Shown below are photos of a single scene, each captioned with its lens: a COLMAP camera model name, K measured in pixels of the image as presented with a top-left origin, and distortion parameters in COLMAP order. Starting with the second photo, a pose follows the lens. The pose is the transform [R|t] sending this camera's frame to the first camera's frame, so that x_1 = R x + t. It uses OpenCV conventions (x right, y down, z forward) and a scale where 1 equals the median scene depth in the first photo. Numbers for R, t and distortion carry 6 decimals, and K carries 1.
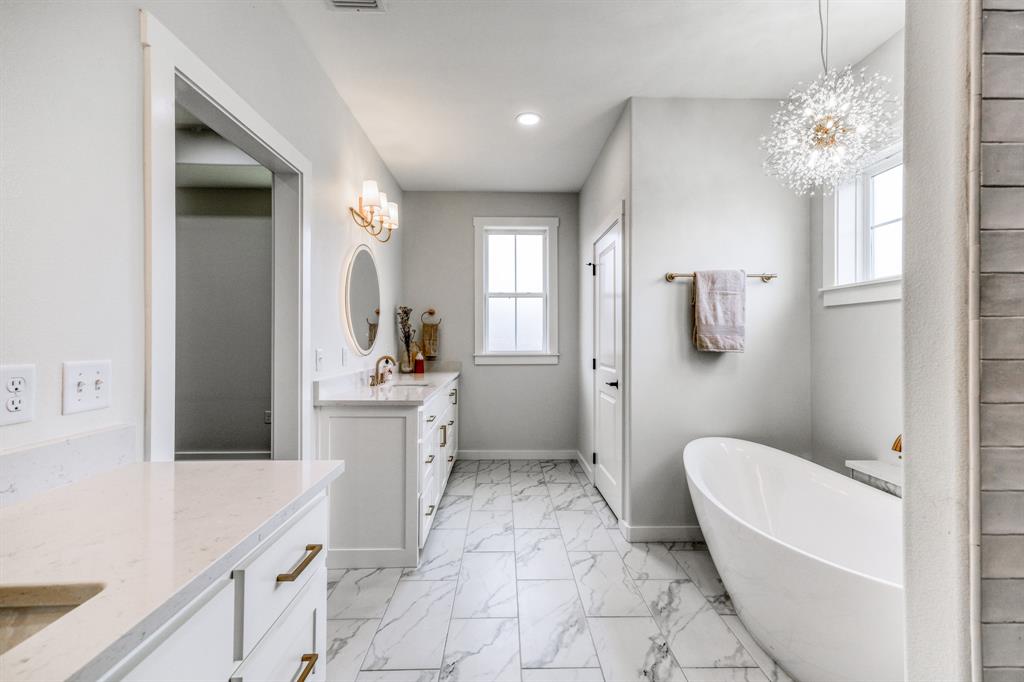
lens RADIAL K [[422.3, 0, 512.0], [0, 422.3, 341.0], [0, 0, 1]] dist [-0.000053, -0.000043]
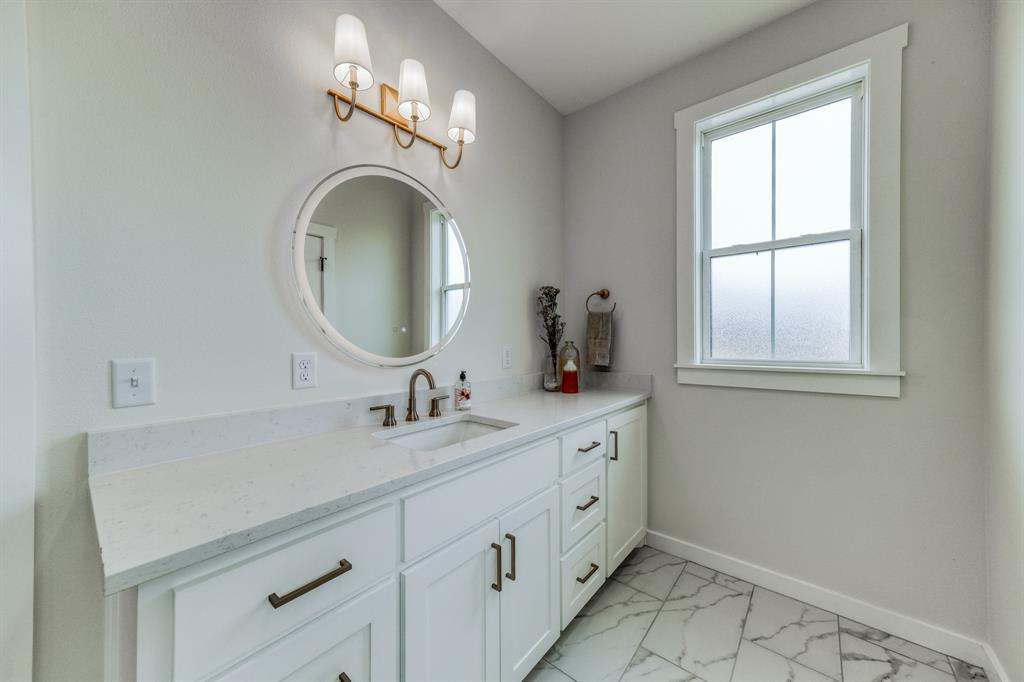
lens RADIAL K [[365.6, 0, 512.0], [0, 365.6, 341.0], [0, 0, 1]] dist [-0.000694, 0.004875]
pose [[0.753210, -0.000563, -0.657780, 0.063209], [0.000919, 1.000000, 0.000196, 0.000539], [0.657780, -0.000753, 0.753210, 0.518570]]
